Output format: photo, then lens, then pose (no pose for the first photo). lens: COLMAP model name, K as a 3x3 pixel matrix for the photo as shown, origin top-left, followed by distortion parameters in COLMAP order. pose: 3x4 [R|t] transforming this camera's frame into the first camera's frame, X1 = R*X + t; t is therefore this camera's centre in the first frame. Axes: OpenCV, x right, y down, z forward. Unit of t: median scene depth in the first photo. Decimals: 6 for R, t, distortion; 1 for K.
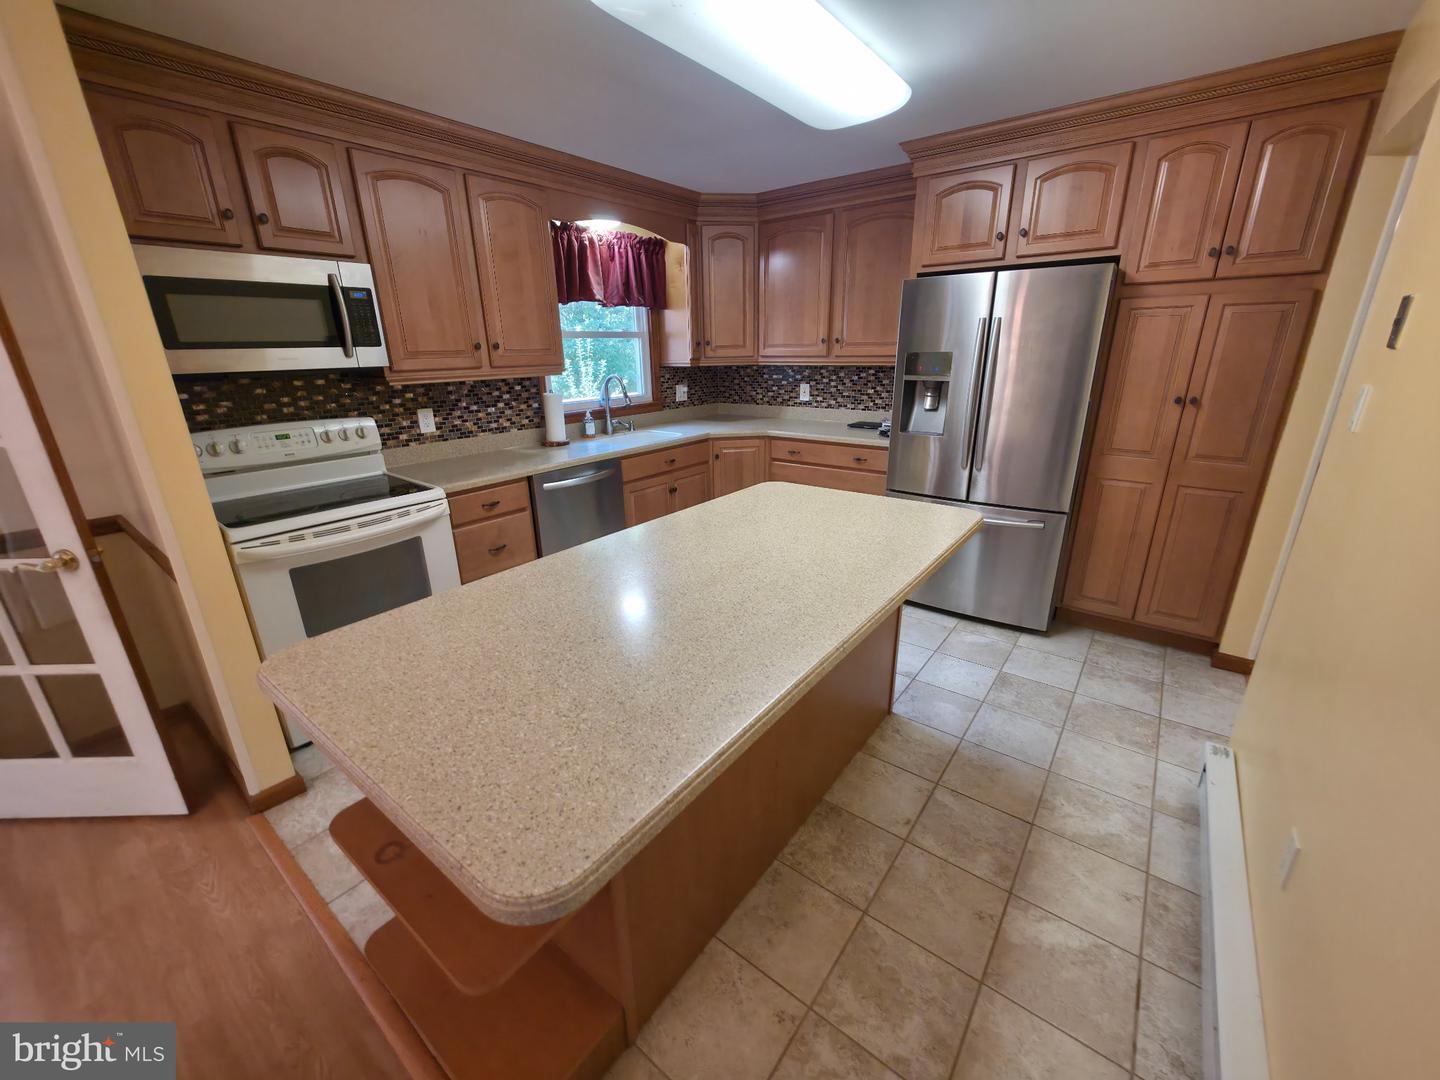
lens RADIAL K [[572.7, 0, 716.4], [0, 572.7, 542.3], [0, 0, 1]] dist [-0.000505, -0.000771]
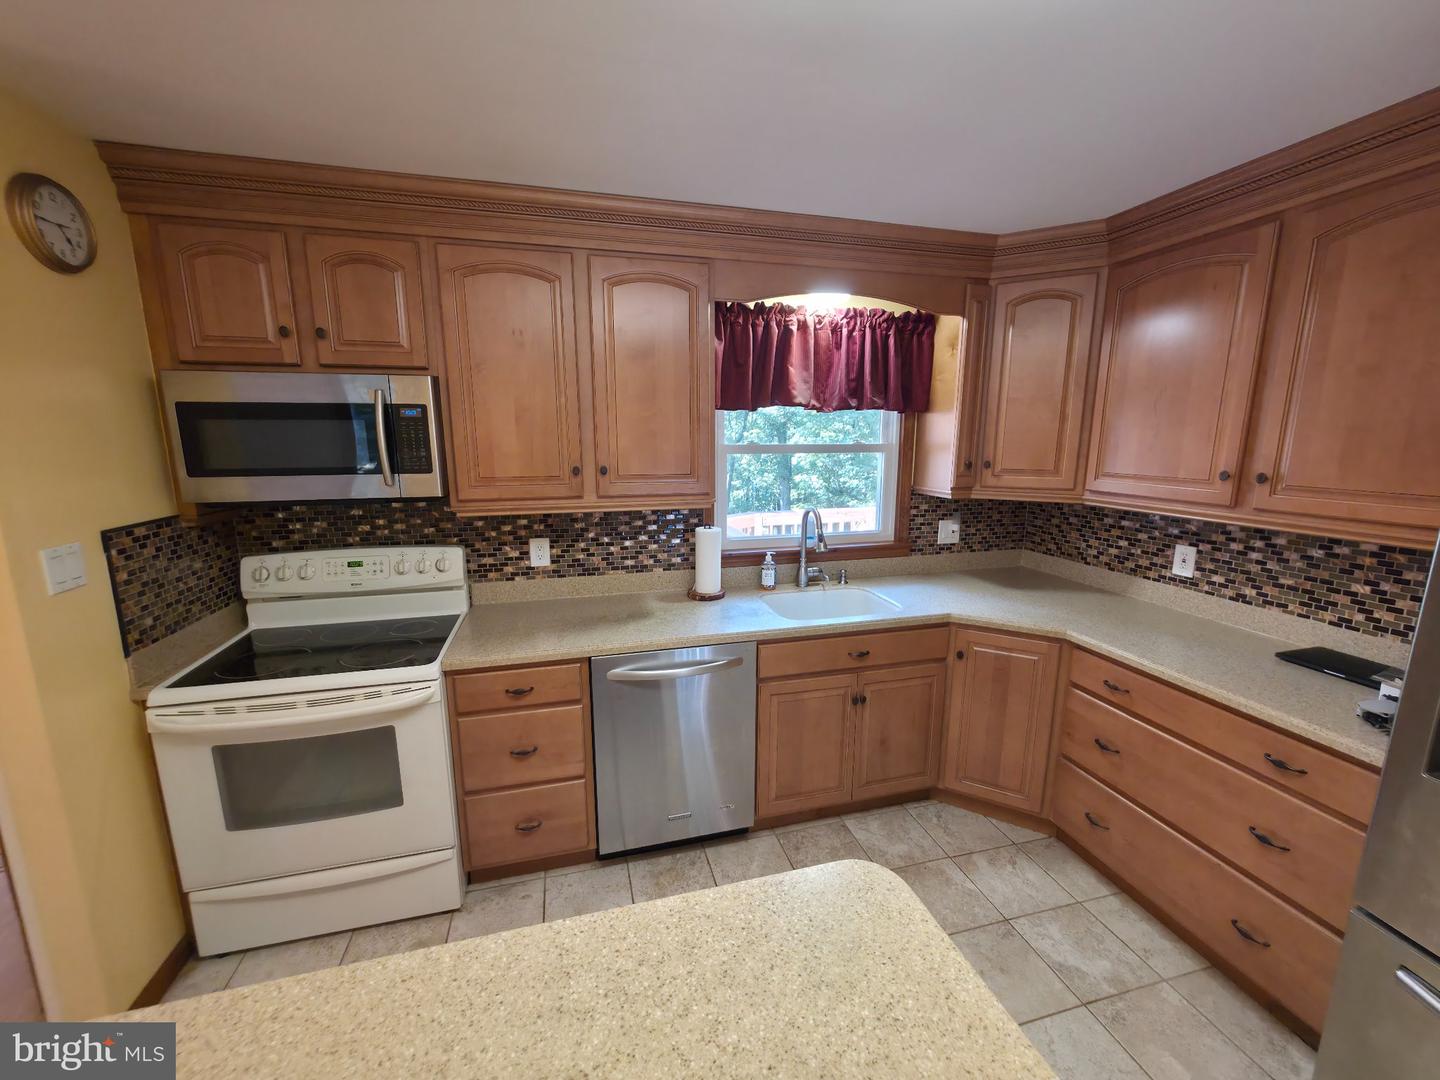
lens RADIAL K [[572.7, 0, 716.4], [0, 572.7, 542.3], [0, 0, 1]] dist [-0.000505, -0.000771]
pose [[0.797620, 0.128750, -0.589258, 0.154197], [-0.209039, 0.975411, -0.069833, -0.197332], [0.565778, 0.178878, 0.804921, 0.429703]]
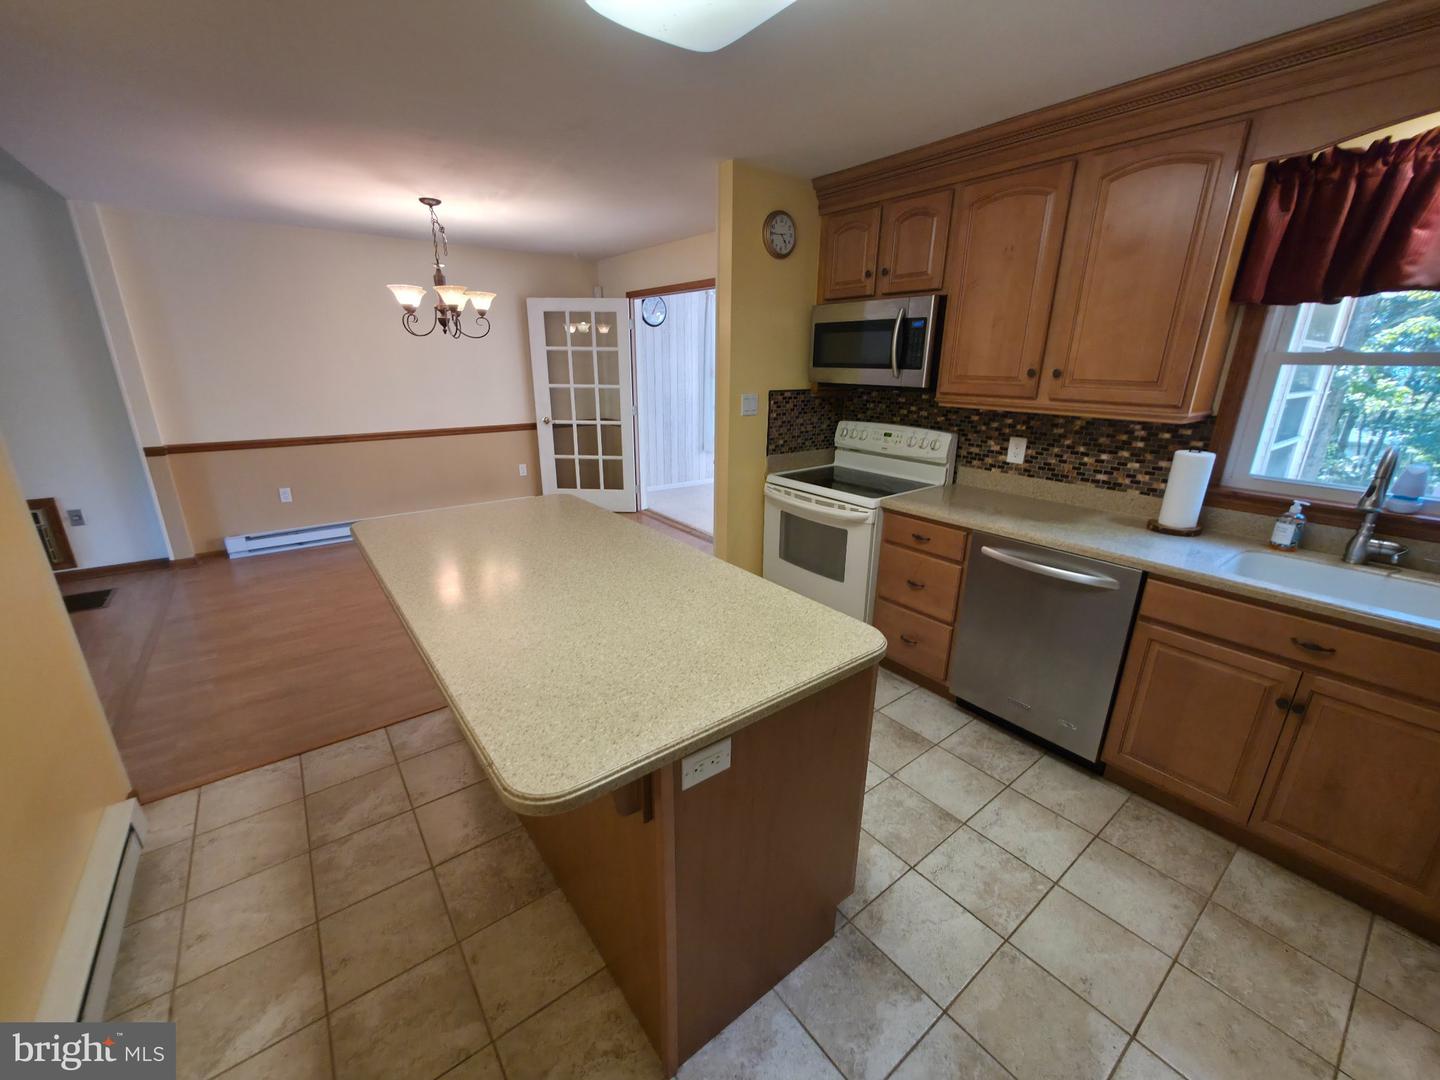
lens RADIAL K [[574.8, 0, 719.6], [0, 574.8, 541.8], [0, 0, 1]] dist [0.000361, 0.000415]
pose [[-0.249748, 0.309326, -0.917575, 0.448168], [-0.320855, 0.867633, 0.379822, -0.251173], [0.913607, 0.389268, -0.117441, 0.649690]]
